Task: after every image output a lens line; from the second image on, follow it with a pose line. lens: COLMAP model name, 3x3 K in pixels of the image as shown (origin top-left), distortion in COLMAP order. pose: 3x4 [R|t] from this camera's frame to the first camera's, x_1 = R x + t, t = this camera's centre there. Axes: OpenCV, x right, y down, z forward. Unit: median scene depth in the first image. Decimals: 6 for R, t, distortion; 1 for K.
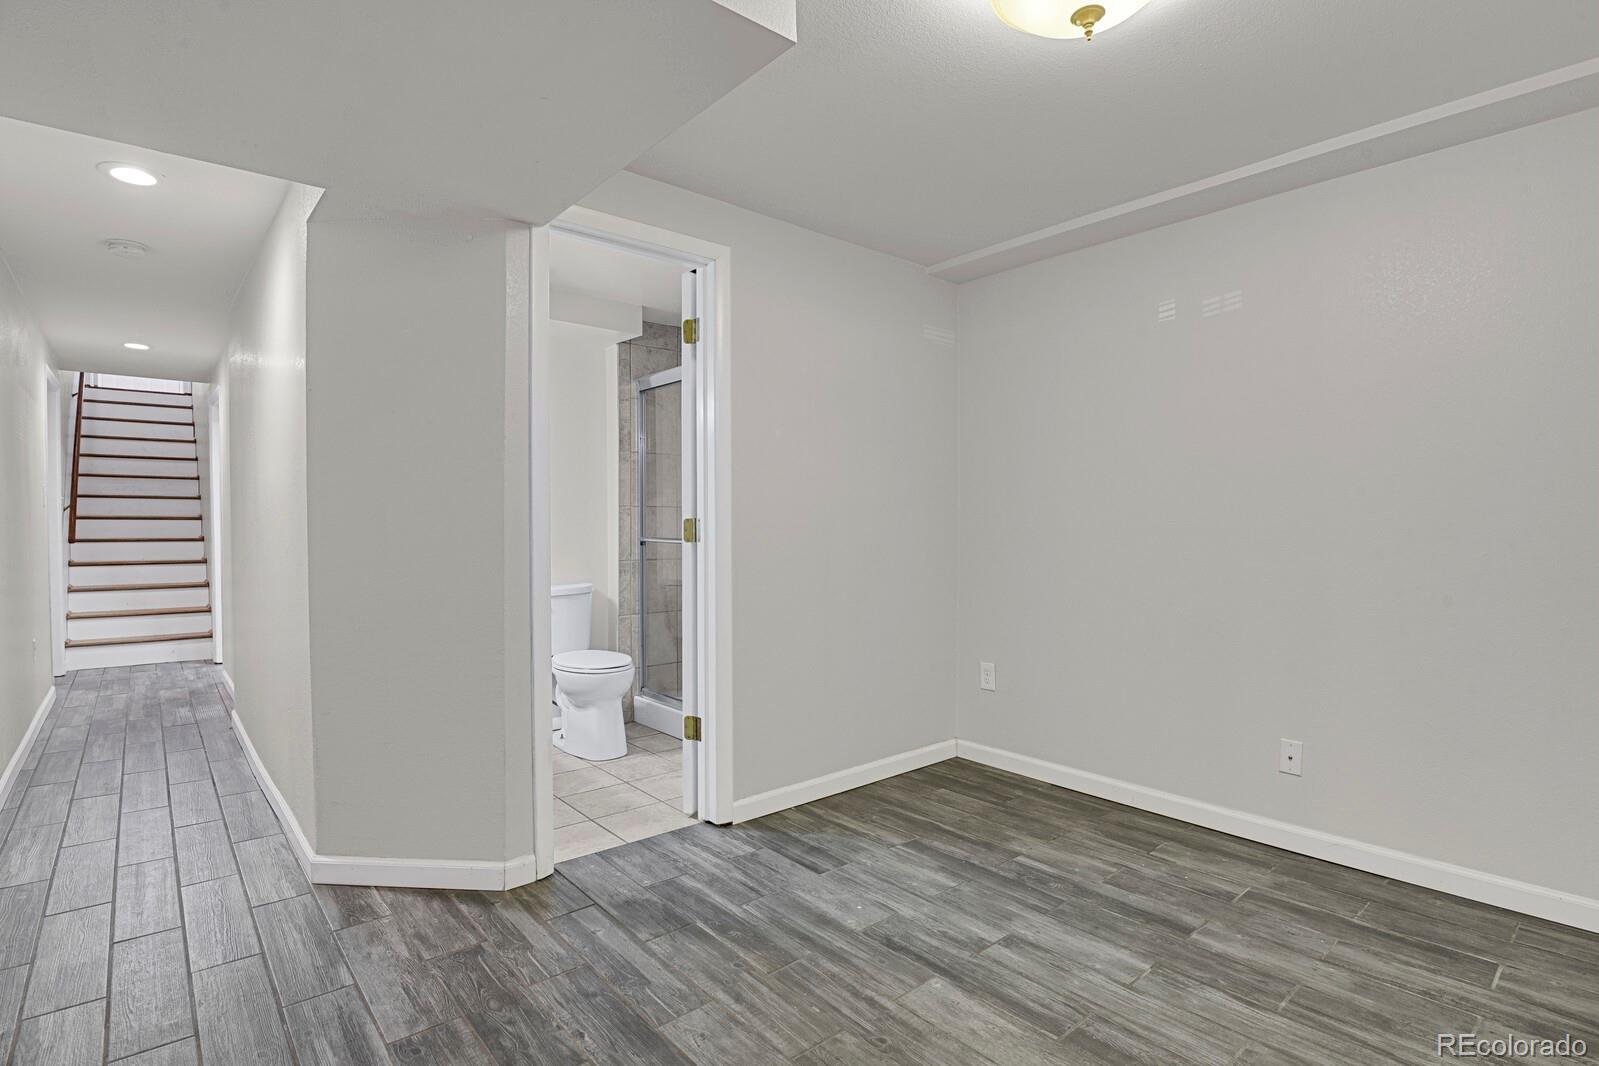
lens RADIAL K [[781.9, 0, 798.0], [0, 781.9, 531.7], [0, 0, 1]] dist [-0.026837, -0.003022]
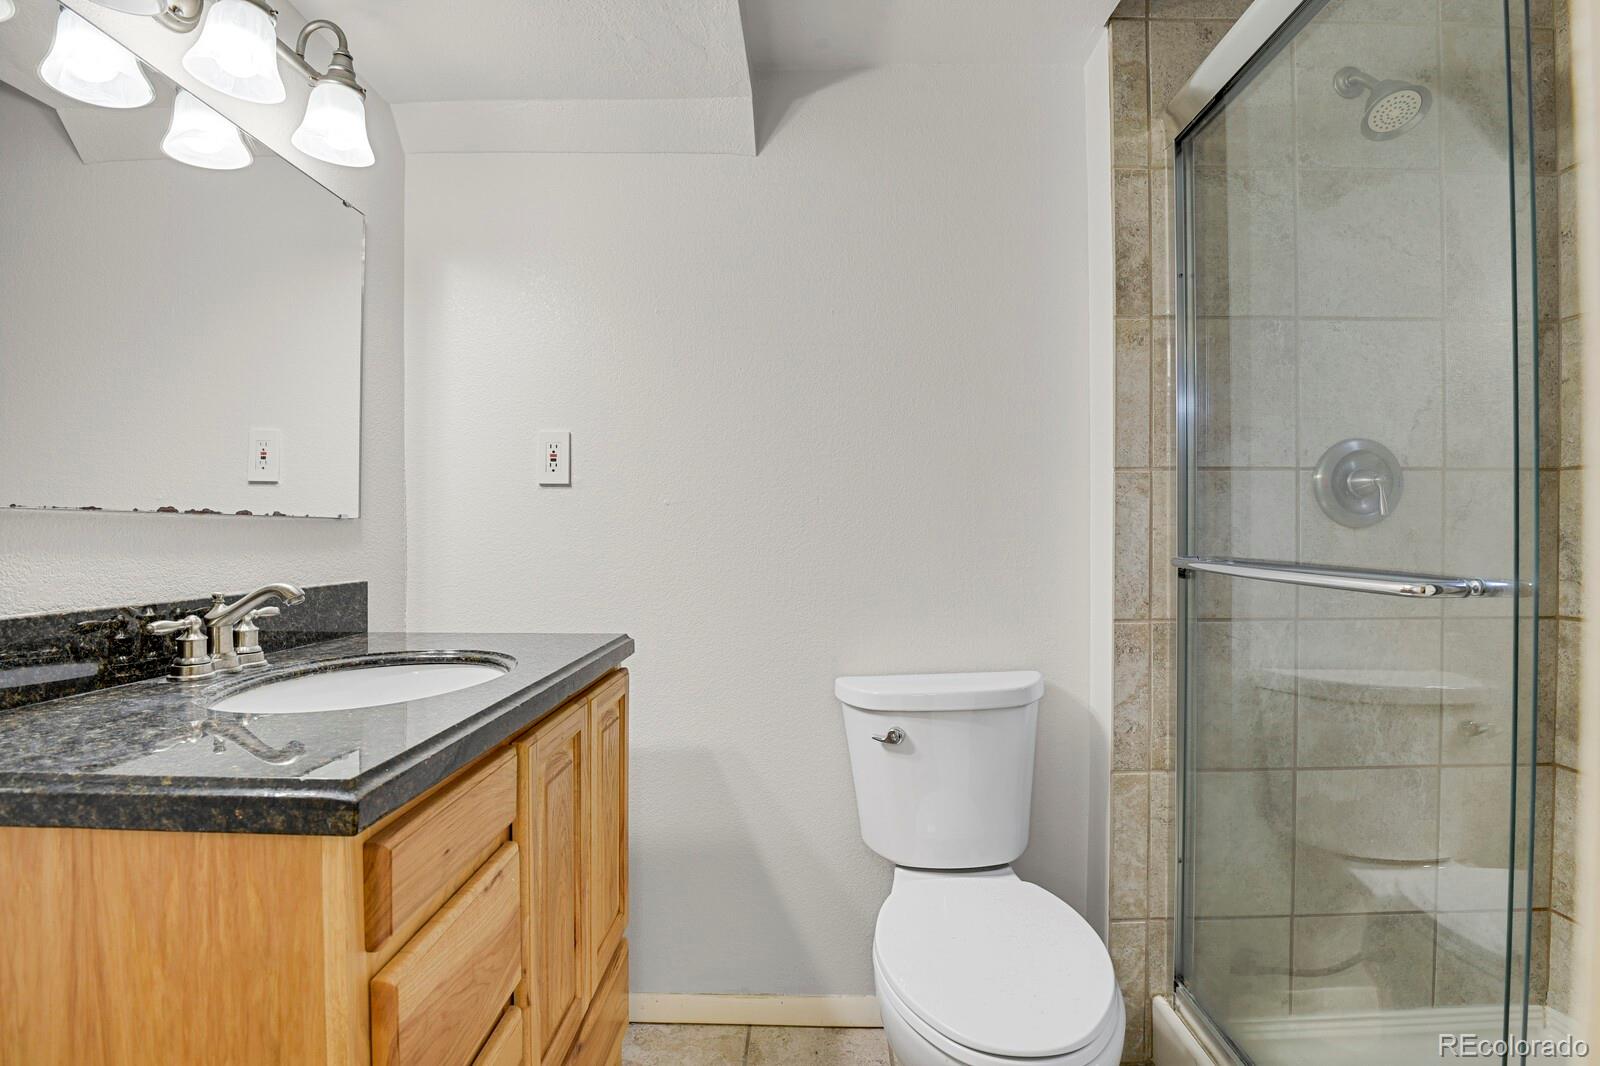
lens RADIAL K [[782.4, 0, 795.6], [0, 782.4, 519.6], [0, 0, 1]] dist [-0.026837, -0.003022]
pose [[0.769340, 0.004692, -0.638822, -0.111660], [-0.006181, 0.999981, -0.000099, -0.007861], [0.638809, 0.004025, 0.769355, 0.622324]]
